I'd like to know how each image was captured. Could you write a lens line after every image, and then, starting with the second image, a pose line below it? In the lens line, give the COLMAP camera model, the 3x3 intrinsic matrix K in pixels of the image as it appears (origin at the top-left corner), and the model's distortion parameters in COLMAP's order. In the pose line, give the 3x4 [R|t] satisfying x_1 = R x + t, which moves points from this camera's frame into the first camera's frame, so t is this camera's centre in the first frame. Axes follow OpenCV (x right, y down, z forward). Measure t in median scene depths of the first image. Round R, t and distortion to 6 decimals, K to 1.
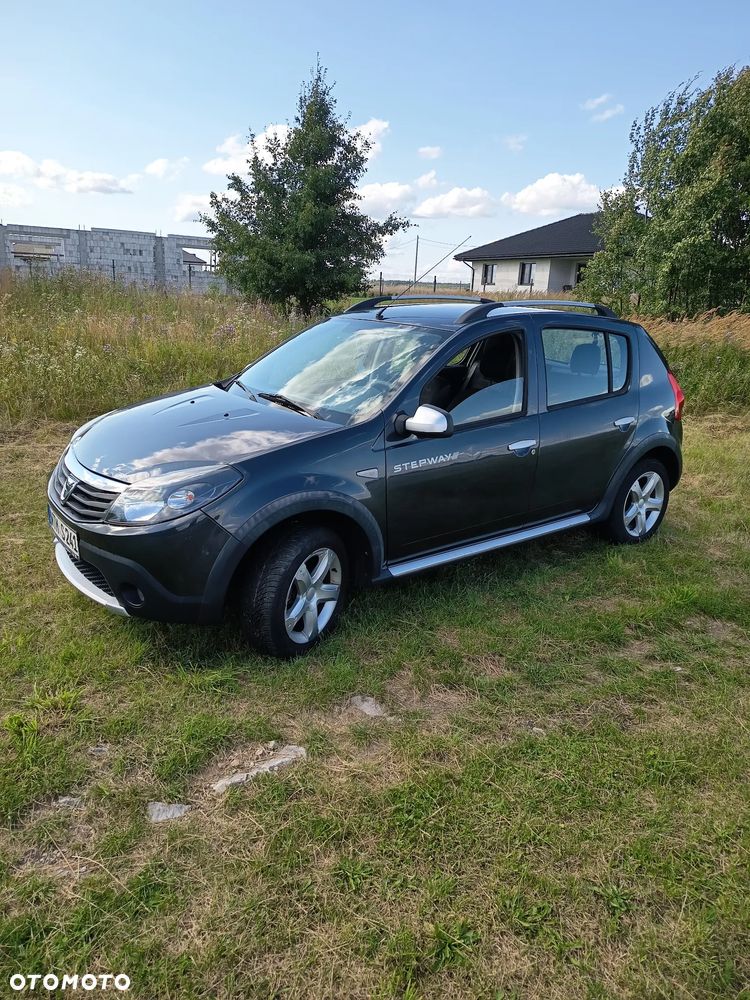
lens RADIAL K [[732.3, 0, 360.3], [0, 732.3, 504.2], [0, 0, 1]] dist [0.023362, 0.009883]
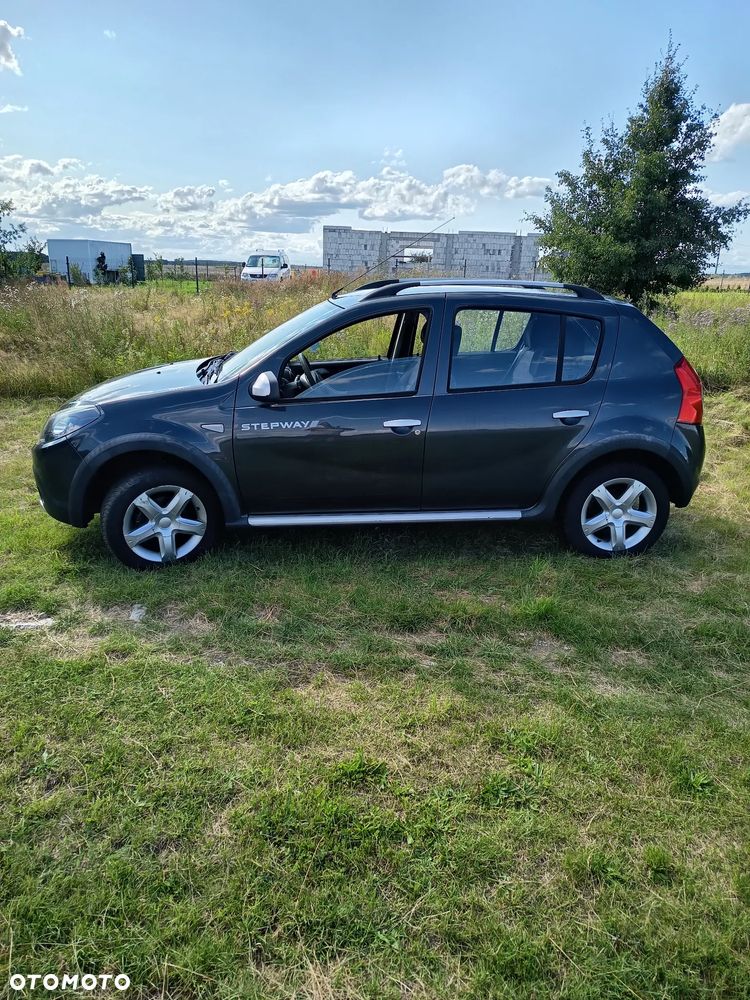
lens RADIAL K [[732.3, 0, 367.6], [0, 732.3, 495.8], [0, 0, 1]] dist [0.023362, 0.009883]
pose [[0.836272, 0.141905, -0.529634, 0.196958], [-0.148314, 0.988465, 0.030658, -0.001586], [0.527875, 0.052914, 0.847672, 0.034812]]
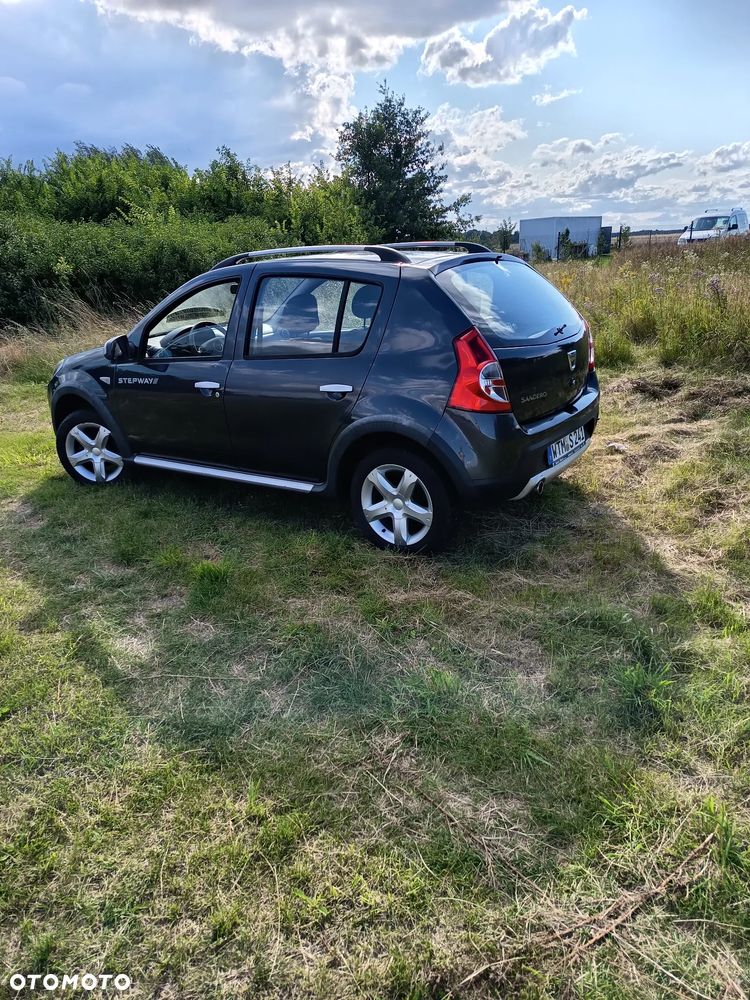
lens RADIAL K [[732.3, 0, 379.1], [0, 732.3, 507.9], [0, 0, 1]] dist [0.023362, 0.009883]
pose [[0.304200, 0.271817, -0.913005, 0.366356], [-0.229743, 0.951070, 0.206603, -0.052104], [0.924489, 0.146908, 0.351763, 0.237393]]
